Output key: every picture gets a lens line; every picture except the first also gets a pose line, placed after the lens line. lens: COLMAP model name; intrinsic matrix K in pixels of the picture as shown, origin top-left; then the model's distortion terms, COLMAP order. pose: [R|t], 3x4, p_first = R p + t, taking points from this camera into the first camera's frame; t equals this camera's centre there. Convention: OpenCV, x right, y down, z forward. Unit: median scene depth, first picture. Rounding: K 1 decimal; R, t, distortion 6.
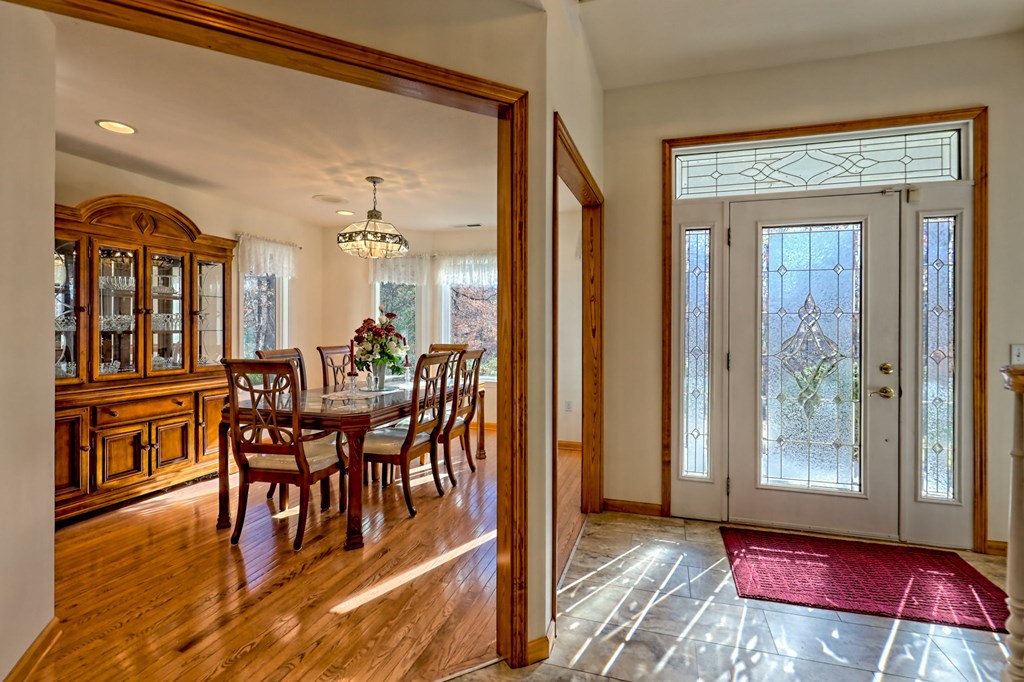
lens RADIAL K [[474.2, 0, 524.4], [0, 474.2, 336.1], [0, 0, 1]] dist [0.001297, 0.000092]
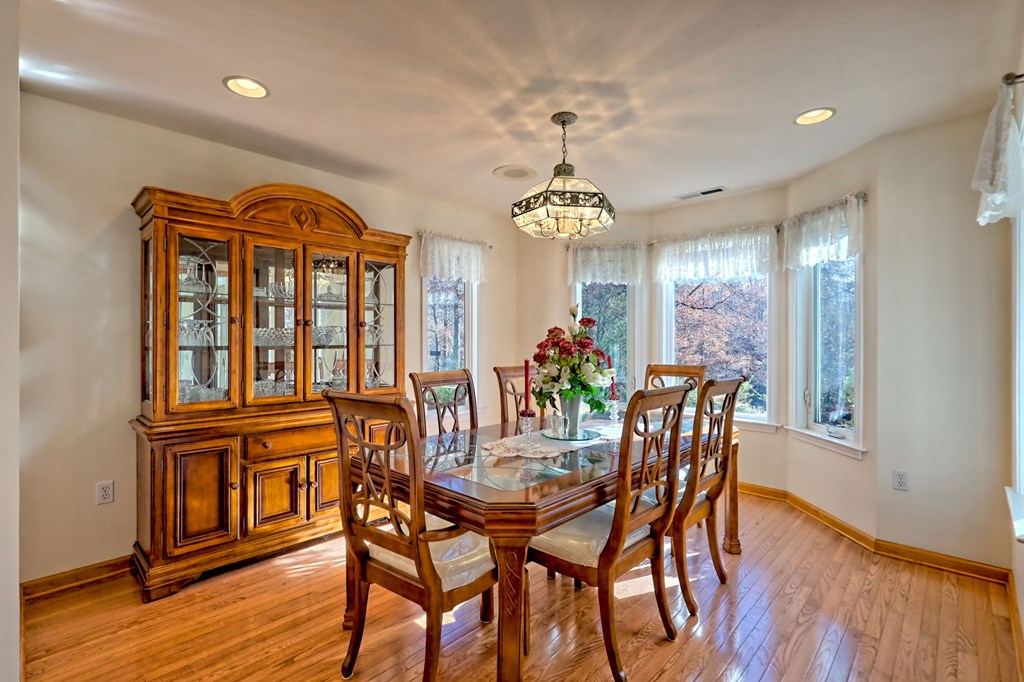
lens RADIAL K [[474.2, 0, 524.4], [0, 474.2, 336.1], [0, 0, 1]] dist [0.001297, 0.000092]
pose [[0.903775, -0.008493, -0.427923, -0.086646], [-0.004027, 0.999590, -0.028344, -0.005908], [0.427988, 0.027340, 0.903371, 0.396235]]
